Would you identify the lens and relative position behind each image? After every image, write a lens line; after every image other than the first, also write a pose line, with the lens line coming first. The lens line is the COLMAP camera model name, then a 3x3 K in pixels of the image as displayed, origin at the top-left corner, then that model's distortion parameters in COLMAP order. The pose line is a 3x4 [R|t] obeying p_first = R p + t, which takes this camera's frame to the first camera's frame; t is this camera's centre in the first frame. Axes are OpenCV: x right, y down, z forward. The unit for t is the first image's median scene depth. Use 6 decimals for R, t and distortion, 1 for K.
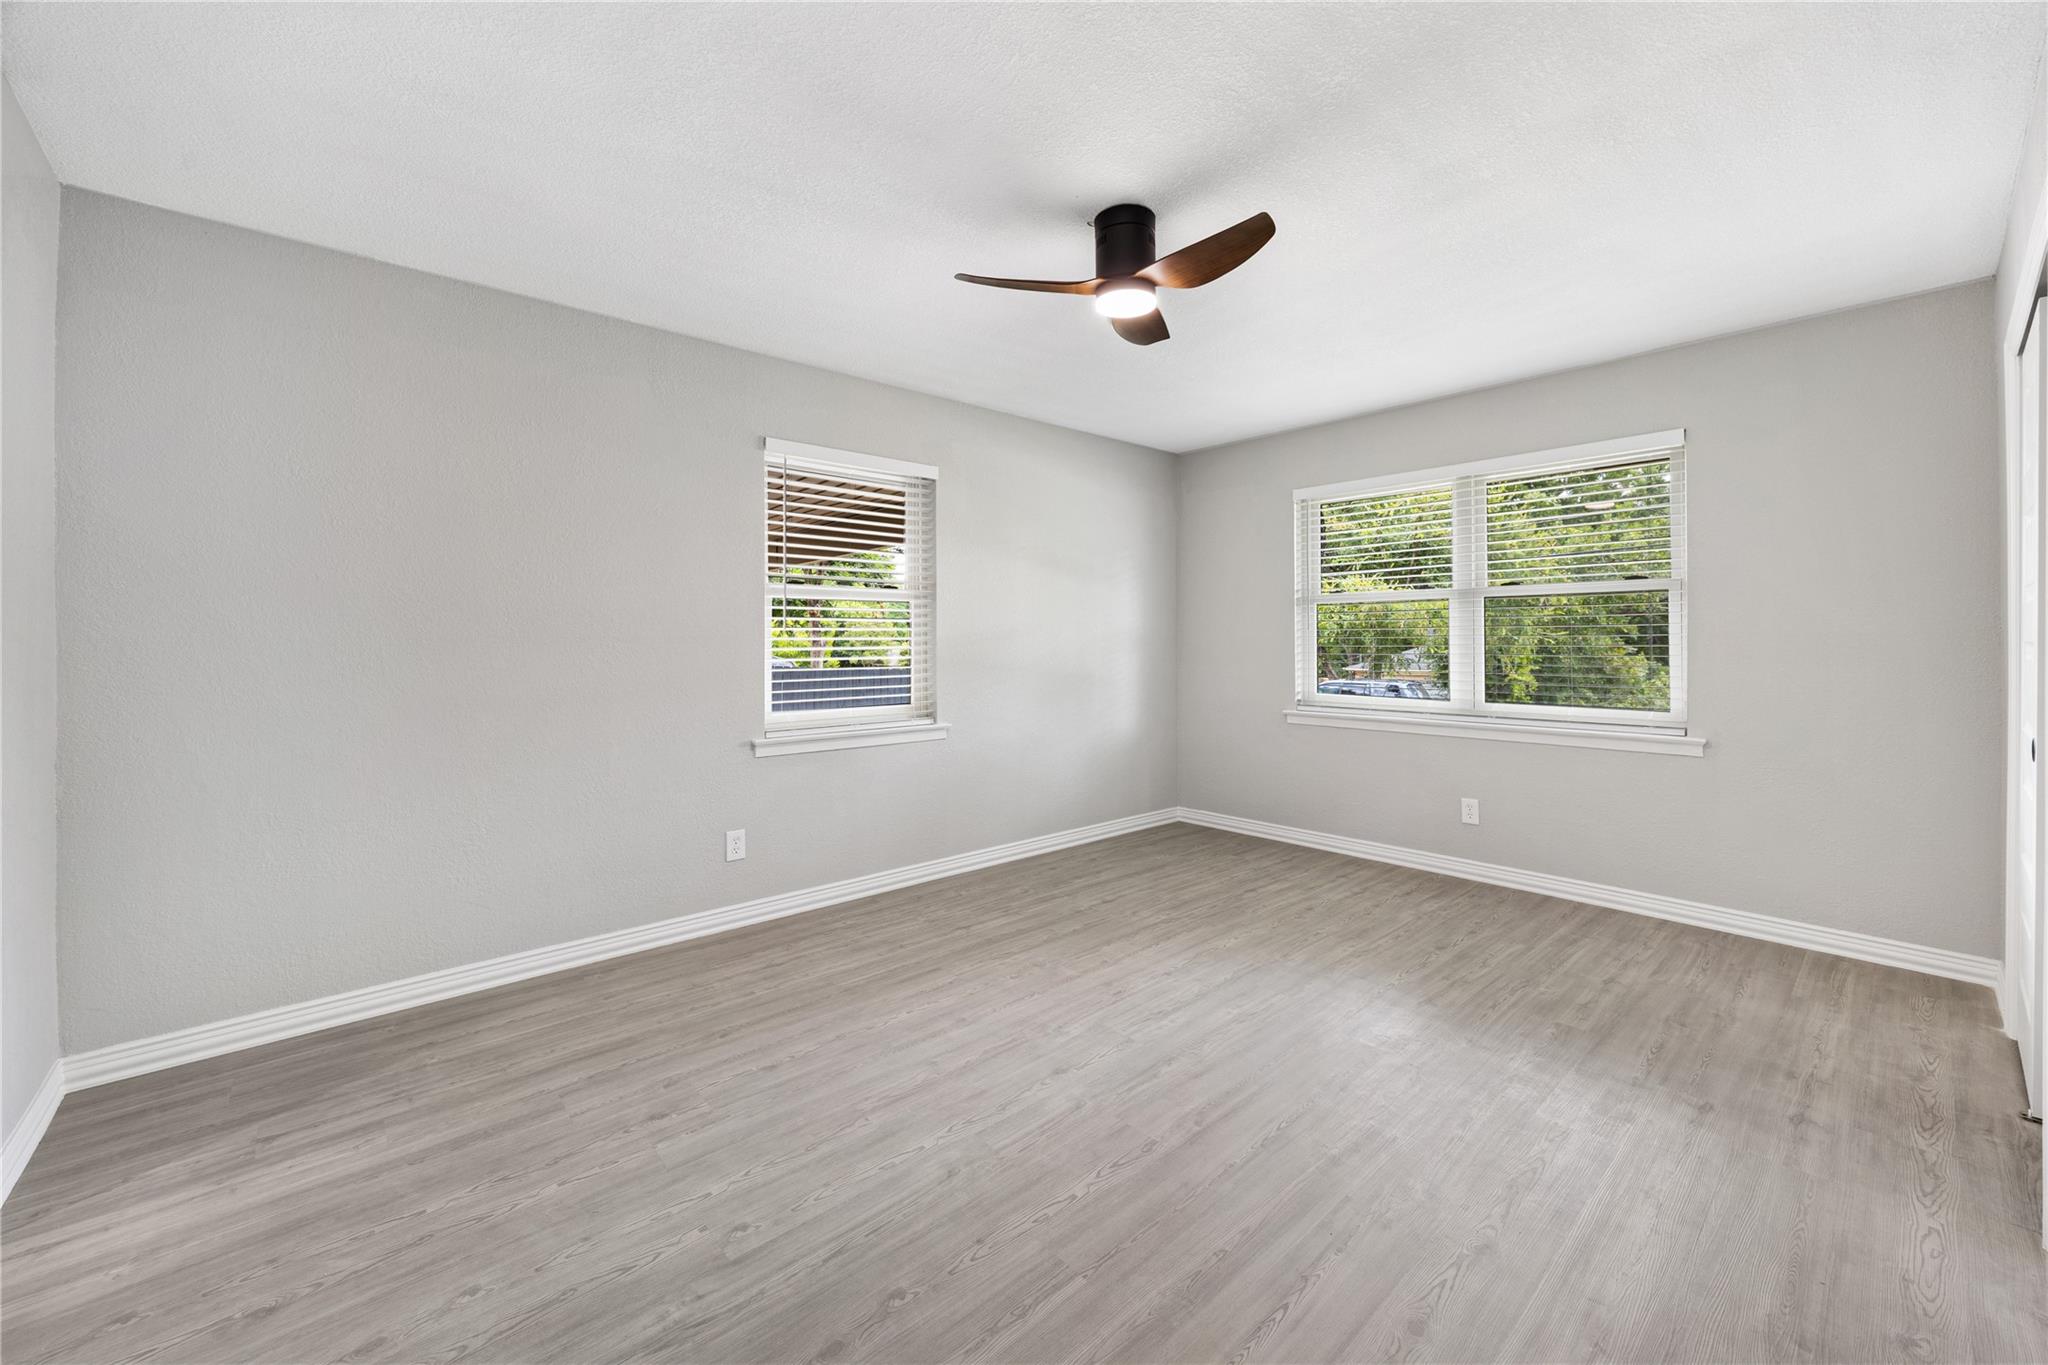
lens RADIAL K [[791.3, 0, 1037.3], [0, 791.3, 636.6], [0, 0, 1]] dist [0.001769, -0.000198]
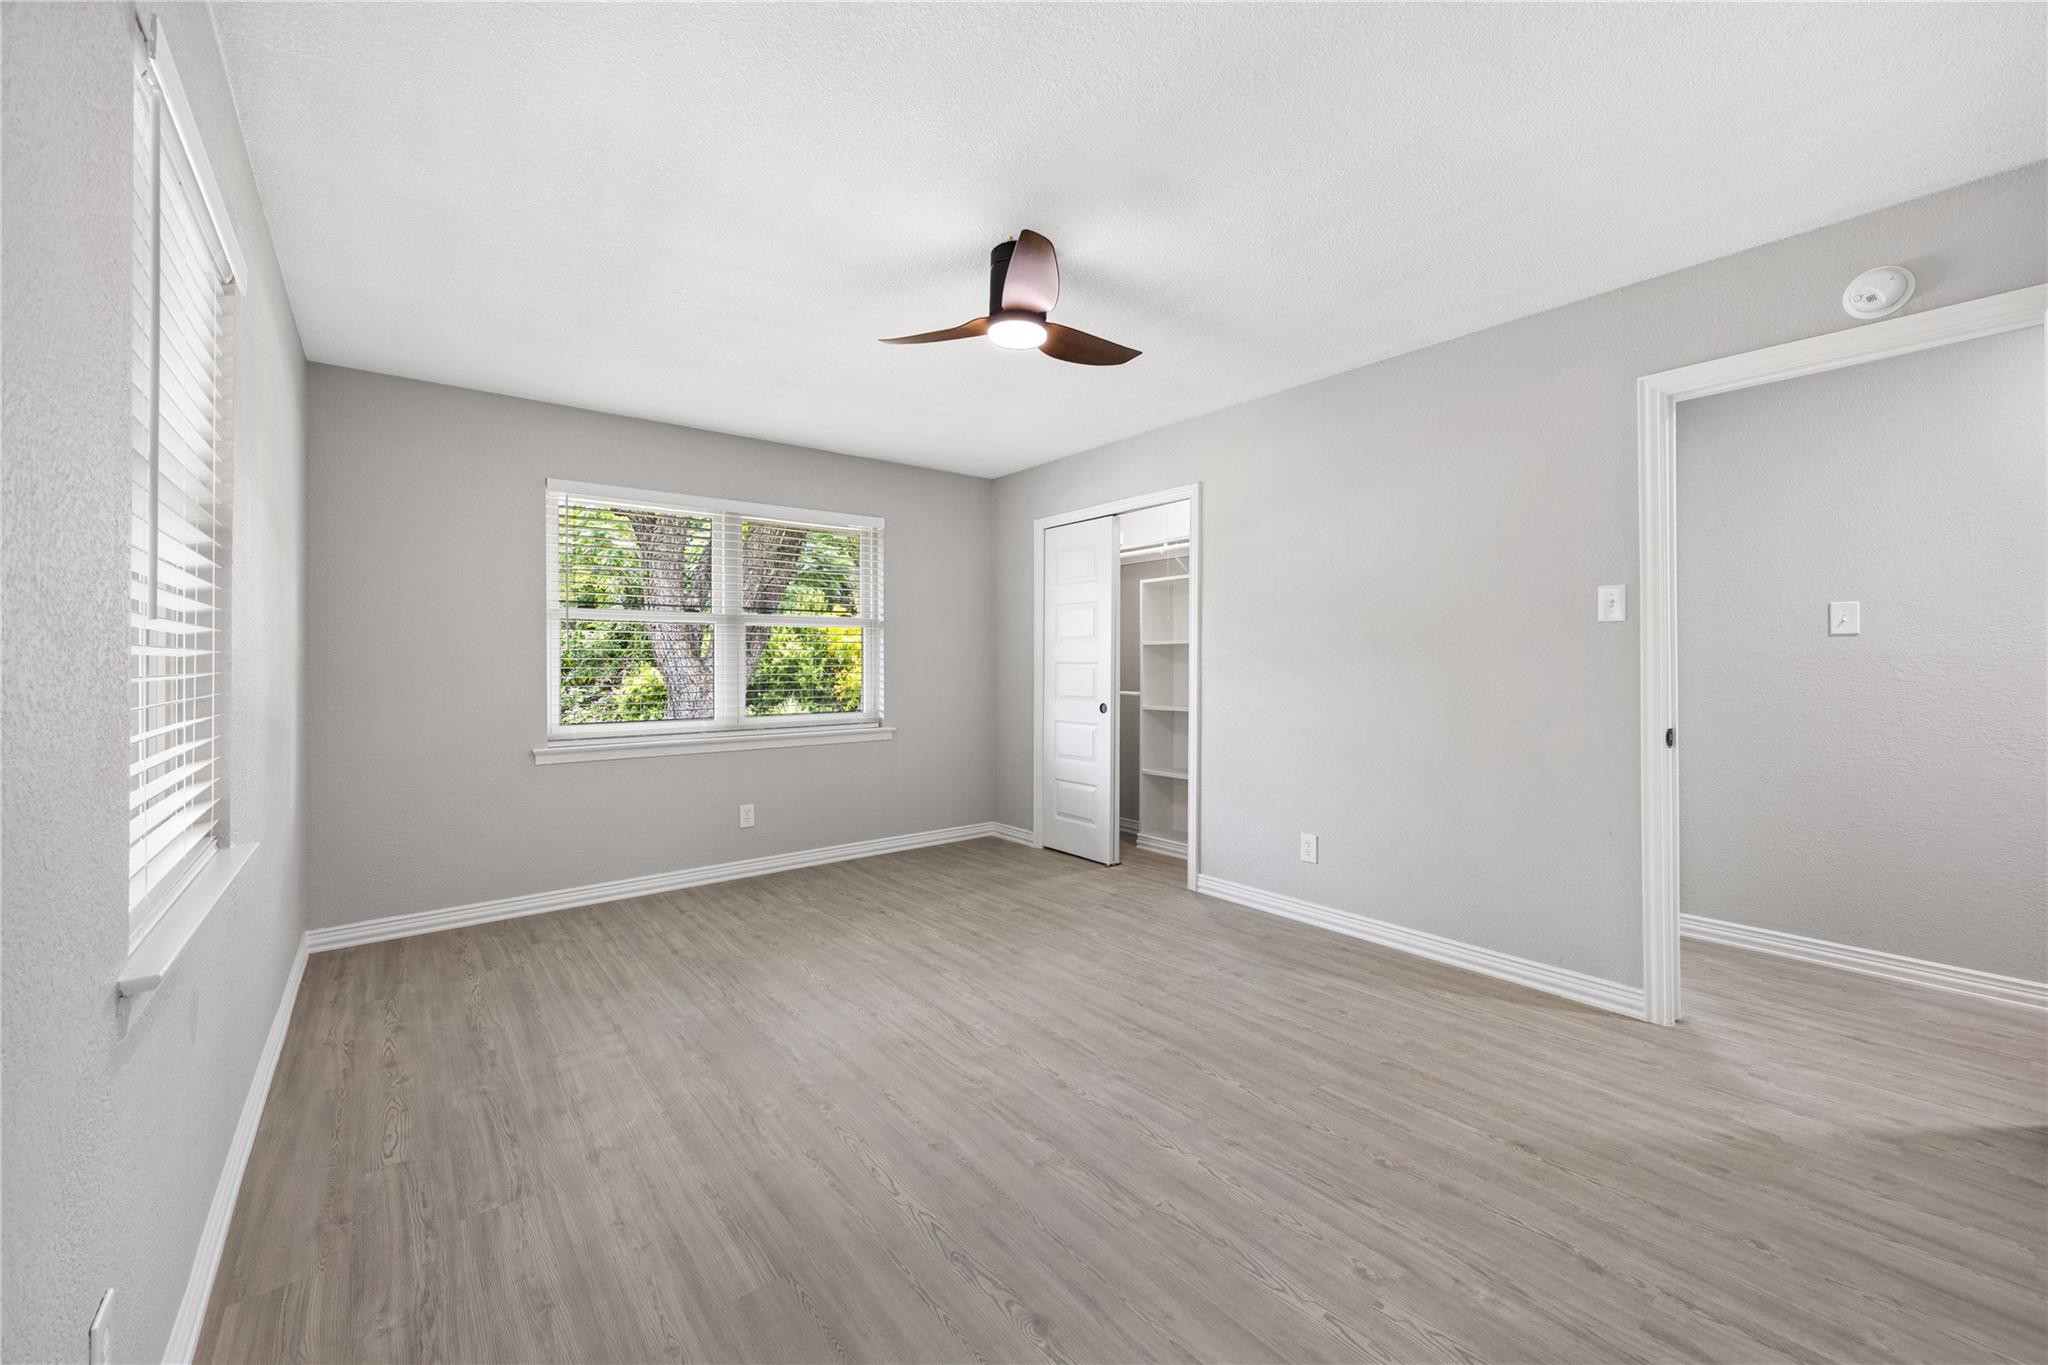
lens RADIAL K [[791.3, 0, 1024.7], [0, 791.3, 662.6], [0, 0, 1]] dist [0.001769, -0.000198]
pose [[0.067375, 0.002906, 0.997724, -0.977807], [-0.003012, 0.999992, -0.002709, 0.011893], [-0.997723, -0.002823, 0.067383, 0.970170]]
